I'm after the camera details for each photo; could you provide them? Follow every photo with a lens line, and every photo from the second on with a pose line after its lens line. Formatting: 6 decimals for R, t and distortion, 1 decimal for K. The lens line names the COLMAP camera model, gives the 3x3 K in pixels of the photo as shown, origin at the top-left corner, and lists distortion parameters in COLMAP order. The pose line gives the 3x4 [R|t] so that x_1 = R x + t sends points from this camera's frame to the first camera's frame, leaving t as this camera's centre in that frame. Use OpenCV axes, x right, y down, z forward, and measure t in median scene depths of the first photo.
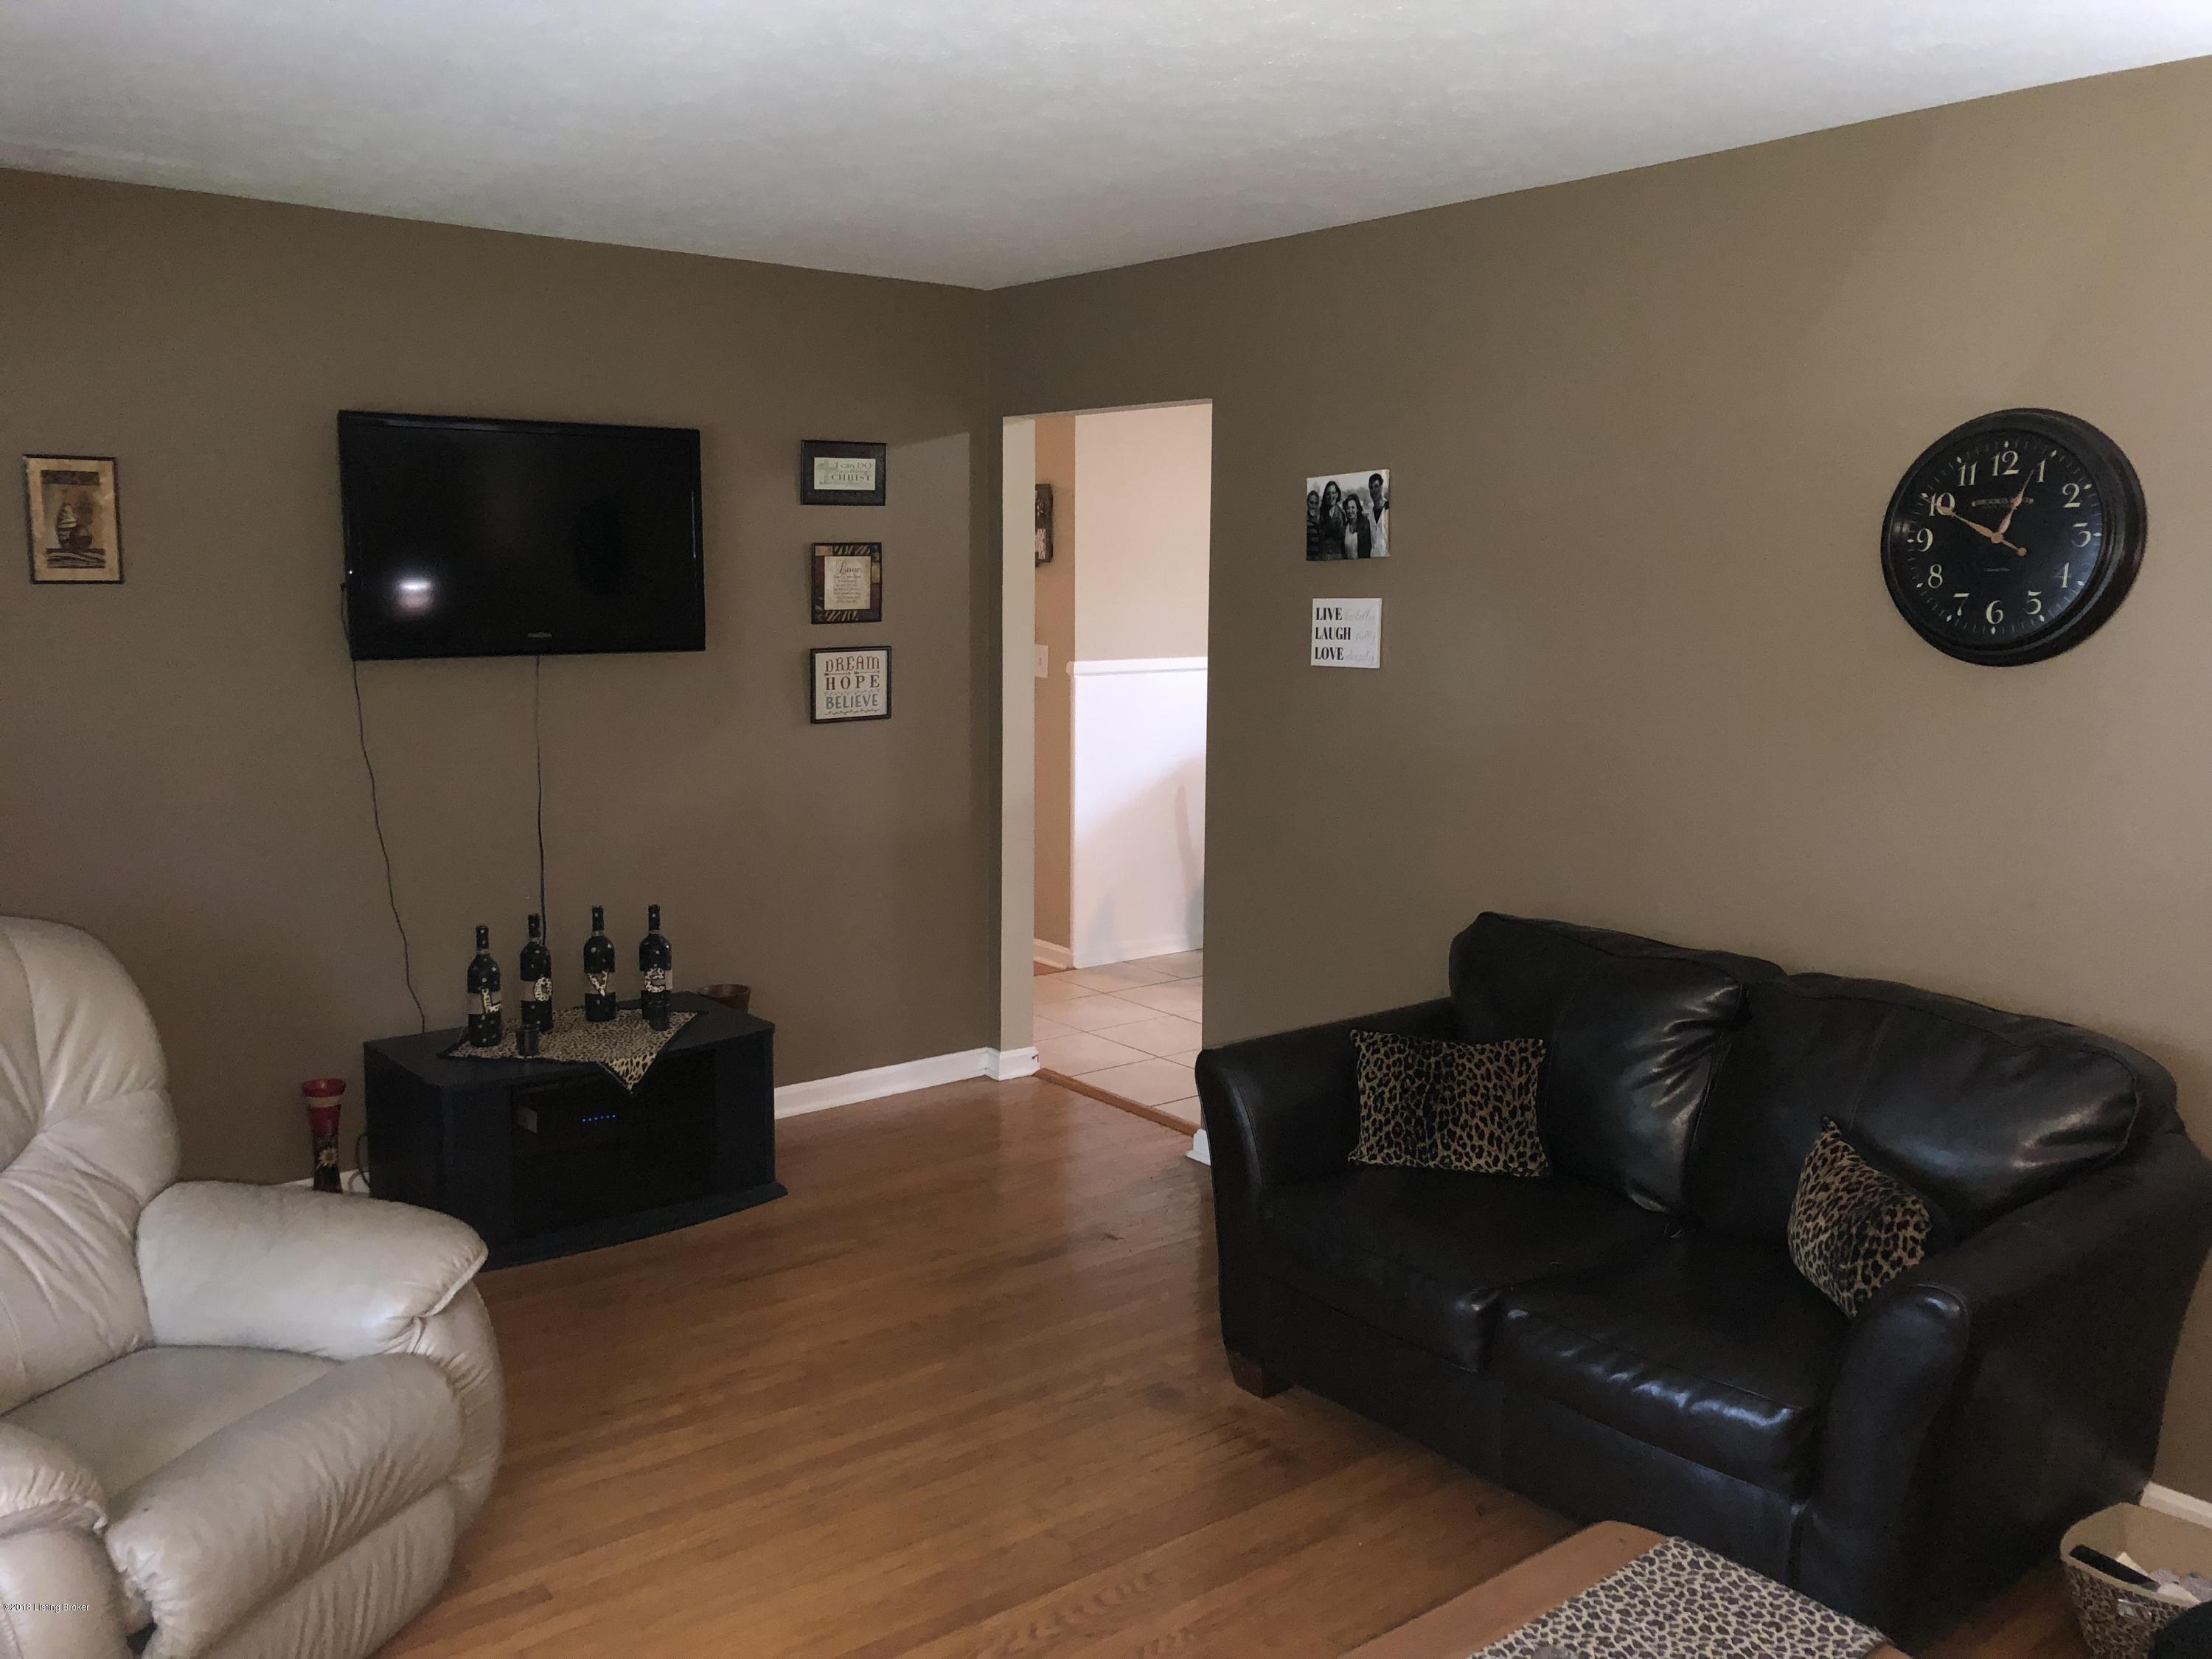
lens RADIAL K [[1809.8, 0, 1114.3], [0, 1809.8, 796.3], [0, 0, 1]] dist [0.010959, 0.005179]
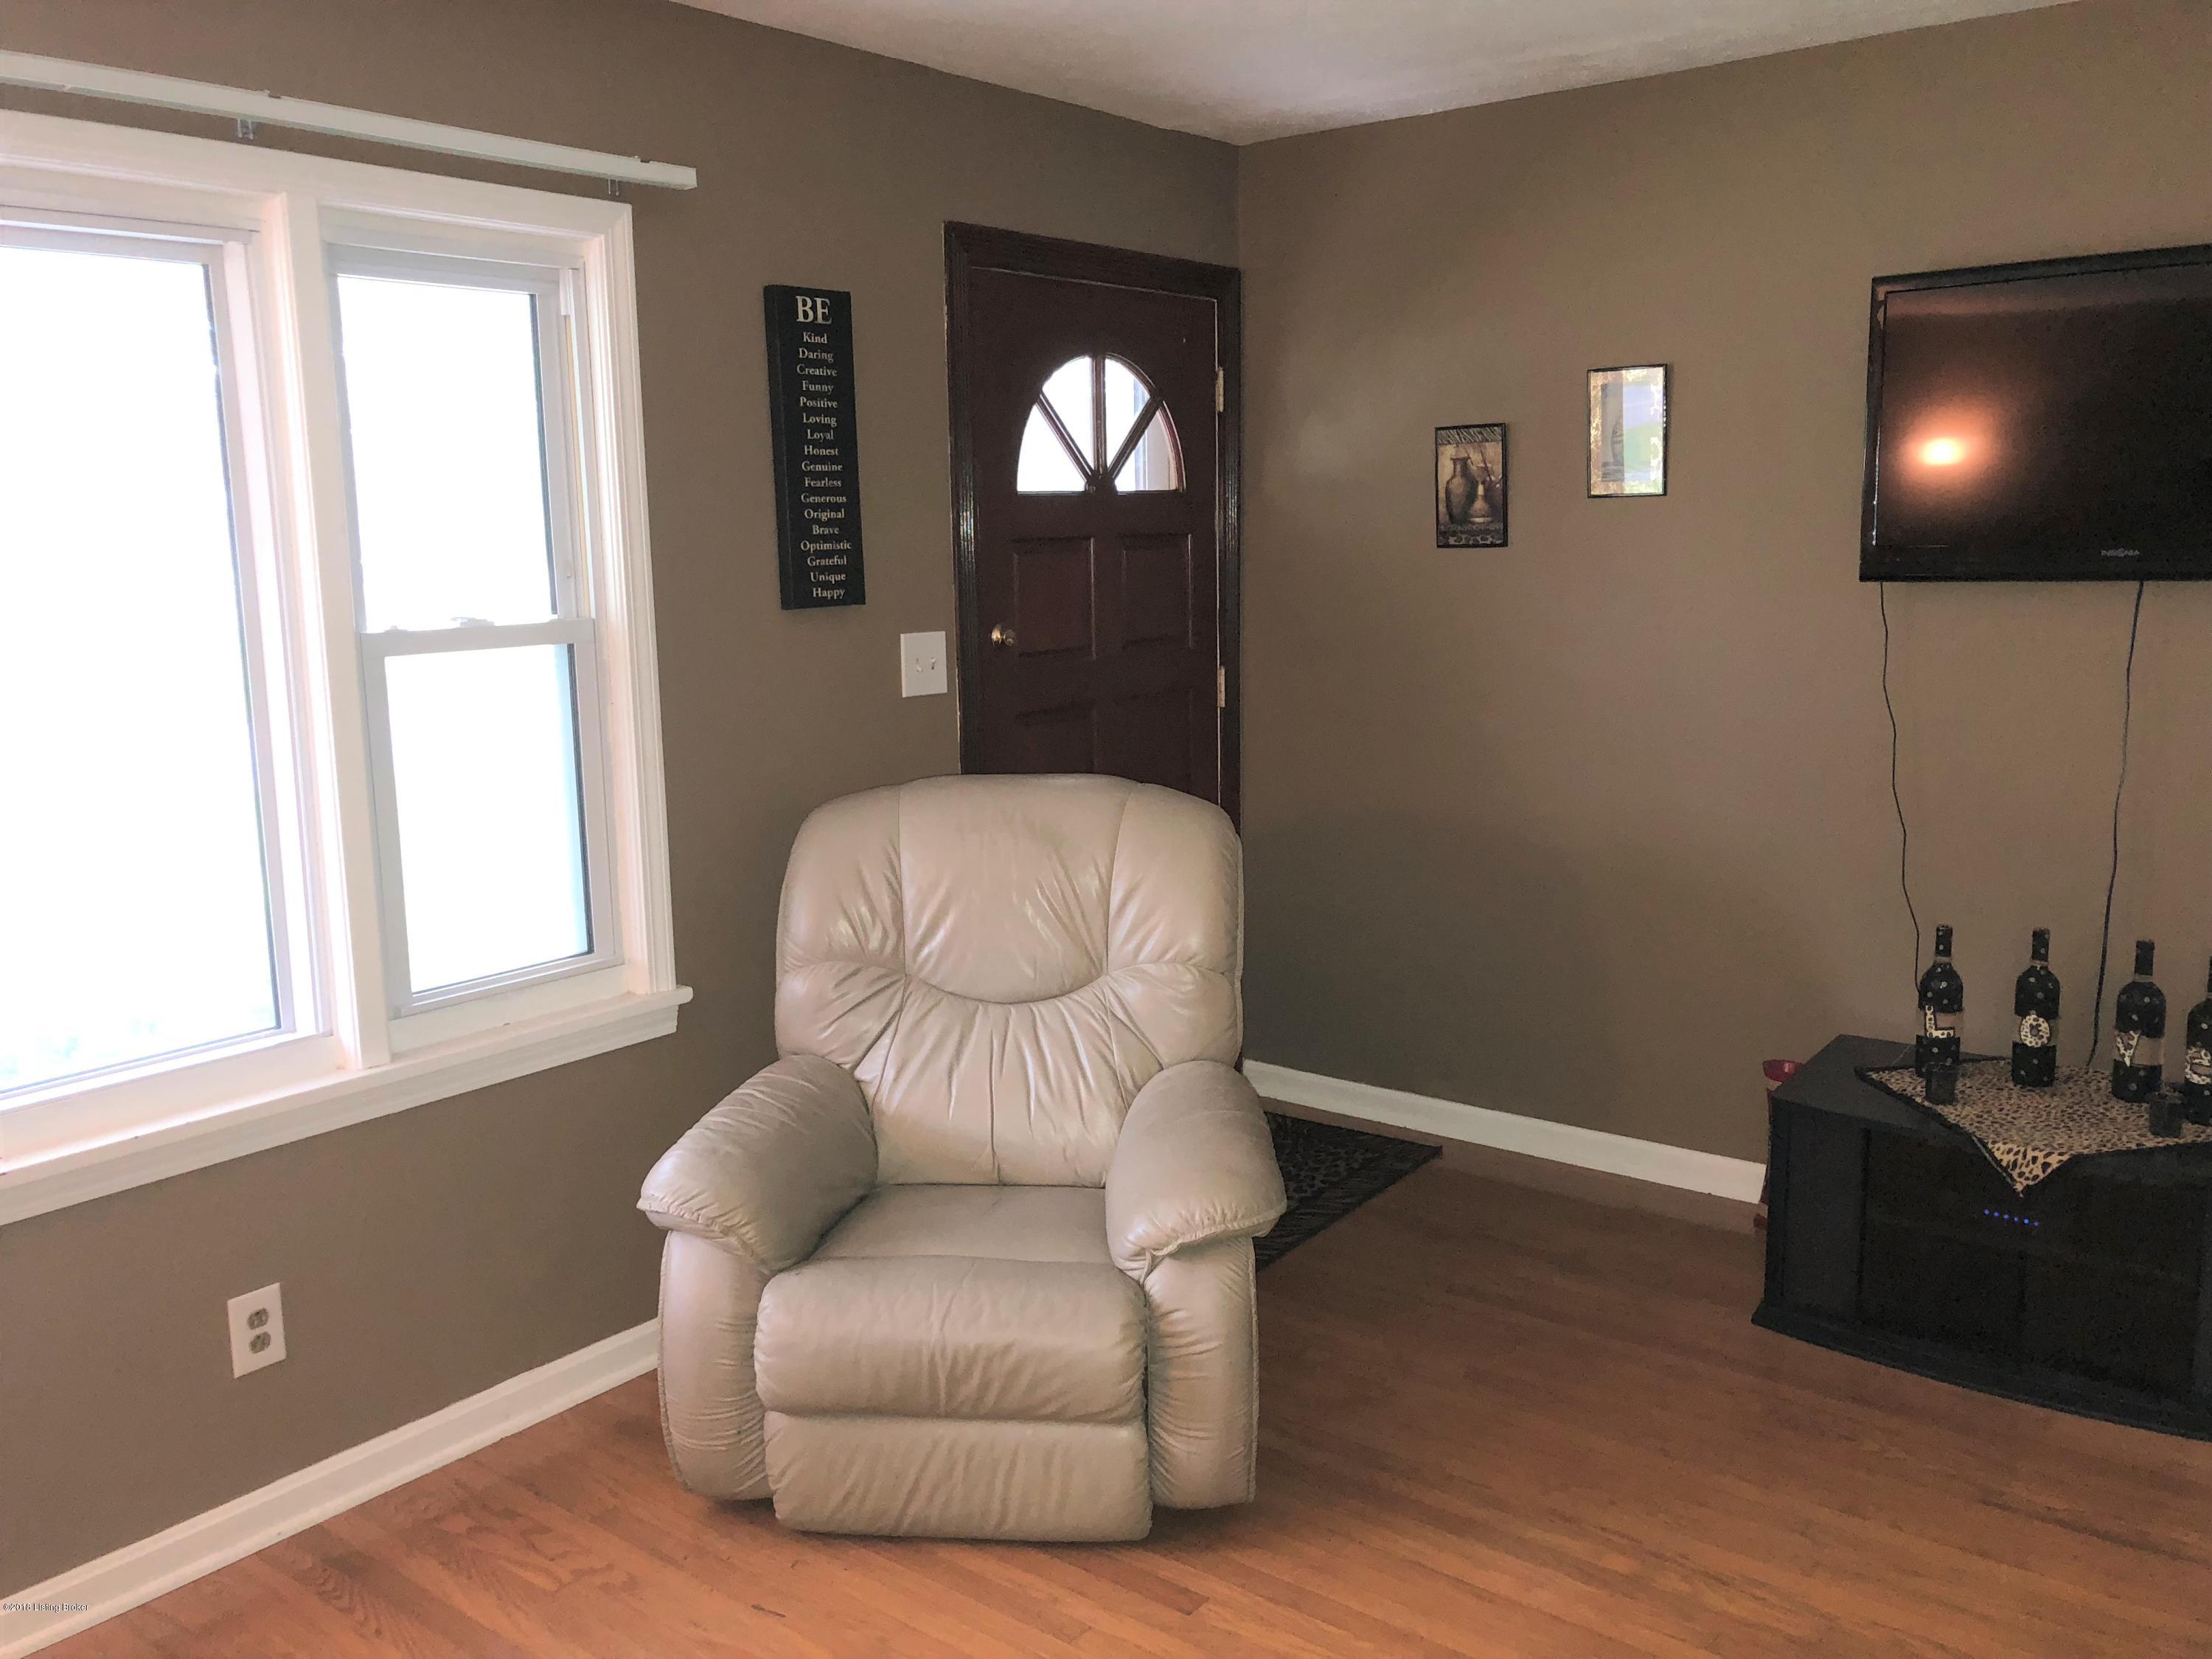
lens RADIAL K [[1809.8, 0, 1114.3], [0, 1809.8, 796.3], [0, 0, 1]] dist [0.010959, 0.005179]
pose [[0.227822, 0.135544, -0.964222, 0.329219], [-0.102218, 0.988121, 0.114752, -0.038618], [0.968323, 0.072418, 0.238971, 0.481845]]
